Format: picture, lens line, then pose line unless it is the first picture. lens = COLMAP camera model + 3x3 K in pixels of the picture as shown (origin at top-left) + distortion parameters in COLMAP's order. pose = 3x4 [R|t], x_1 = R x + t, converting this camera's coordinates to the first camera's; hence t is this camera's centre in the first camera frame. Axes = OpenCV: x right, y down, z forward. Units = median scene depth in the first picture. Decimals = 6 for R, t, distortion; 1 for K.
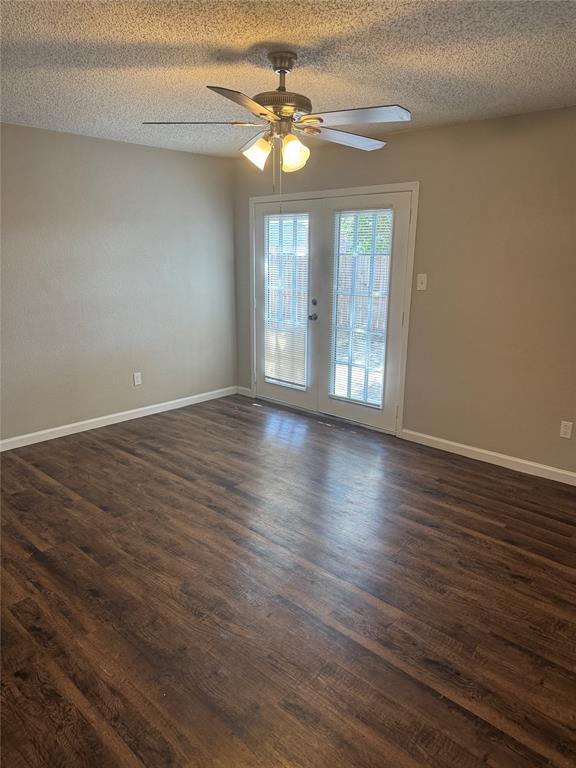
lens RADIAL K [[533.3, 0, 288.0], [0, 533.3, 384.0], [0, 0, 1]] dist [0.005272, -0.001331]
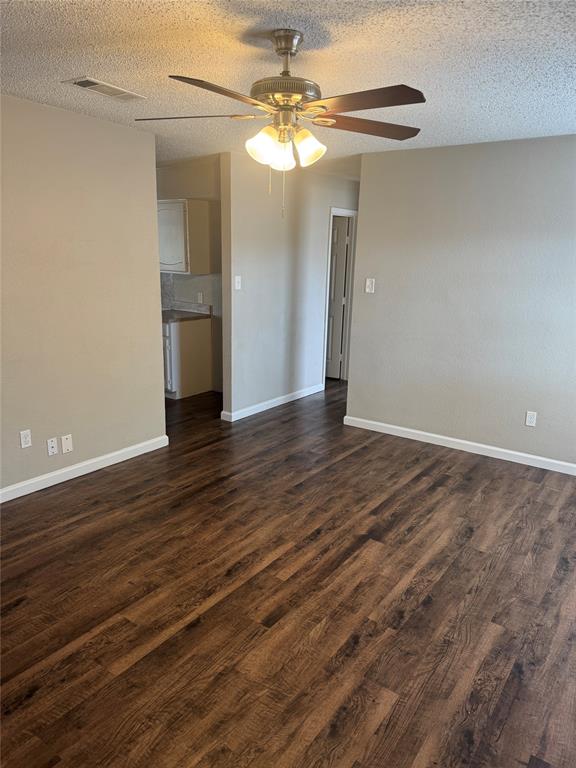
lens RADIAL K [[545.0, 0, 292.4], [0, 545.0, 388.0], [0, 0, 1]] dist [0.035412, -0.021034]
pose [[0.140995, 0.236874, -0.961255, 0.727054], [-0.268022, 0.943828, 0.193267, -0.184837], [0.953040, 0.230388, 0.196562, 0.719632]]
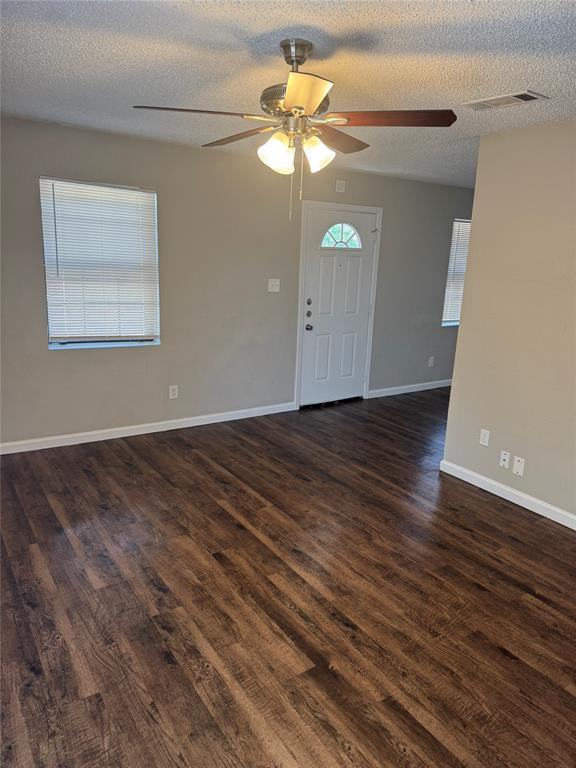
lens RADIAL K [[545.0, 0, 292.4], [0, 545.0, 388.0], [0, 0, 1]] dist [0.035412, -0.021034]
pose [[-0.975613, -0.105155, 0.192671, -0.177226], [0.000361, 0.877008, 0.480476, -0.410216], [-0.219499, 0.468828, -0.855582, 1.522035]]
